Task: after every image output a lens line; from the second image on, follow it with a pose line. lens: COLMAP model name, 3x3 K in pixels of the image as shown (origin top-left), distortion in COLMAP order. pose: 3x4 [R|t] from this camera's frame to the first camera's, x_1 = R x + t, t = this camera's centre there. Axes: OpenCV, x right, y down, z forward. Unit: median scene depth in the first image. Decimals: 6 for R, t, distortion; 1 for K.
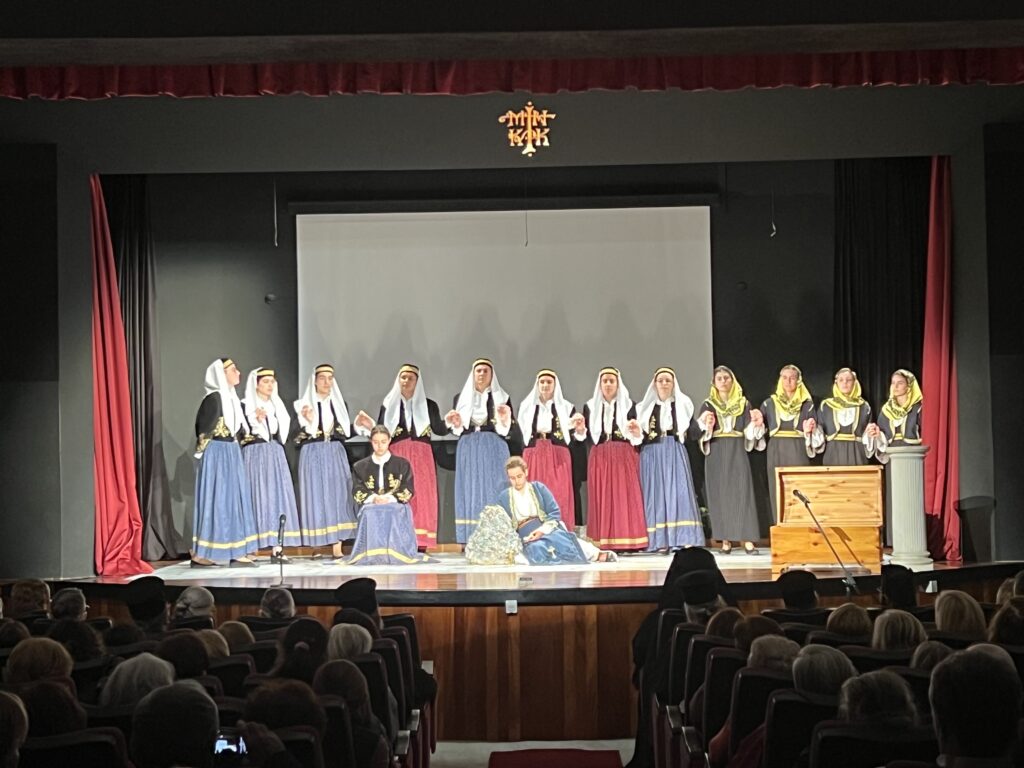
lens RADIAL K [[1905.2, 0, 512.0], [0, 1905.2, 384.0], [0, 0, 1]] dist [0.049138, 0.141869]
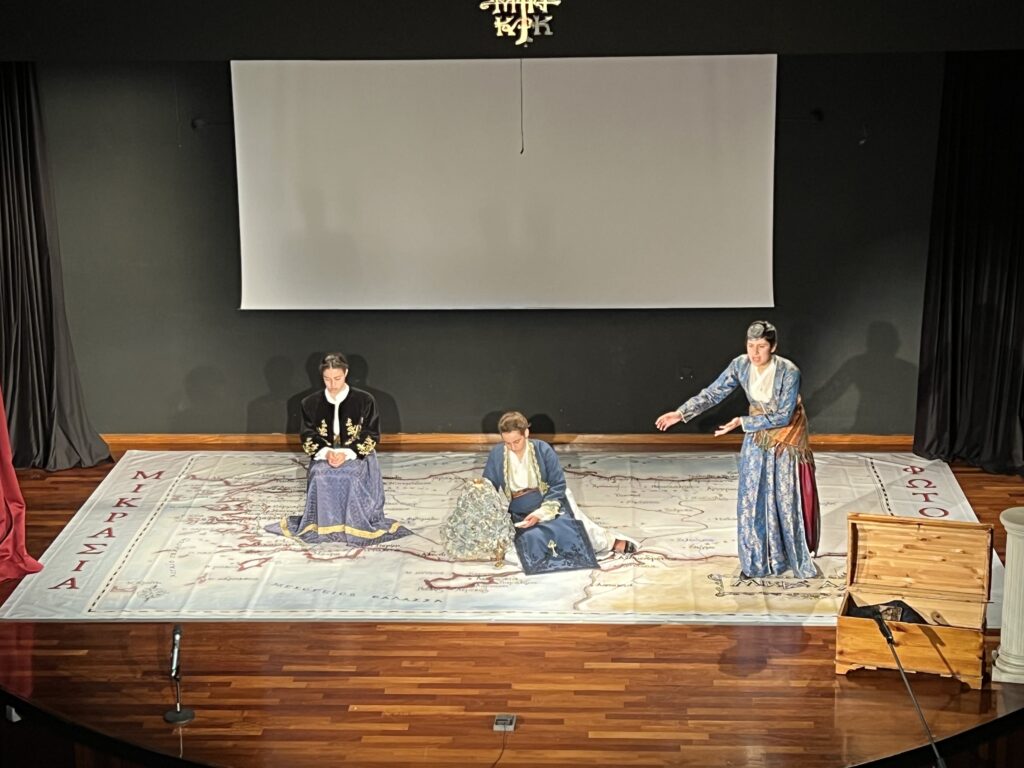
lens RADIAL K [[1915.5, 0, 512.0], [0, 1915.5, 384.0], [0, 0, 1]] dist [0.096706, -0.006442]
pose [[0.999625, 0.011028, -0.025066, 0.024265], [-0.002663, 0.950135, 0.311827, -0.227856], [0.027255, -0.311643, 0.949808, 0.286310]]
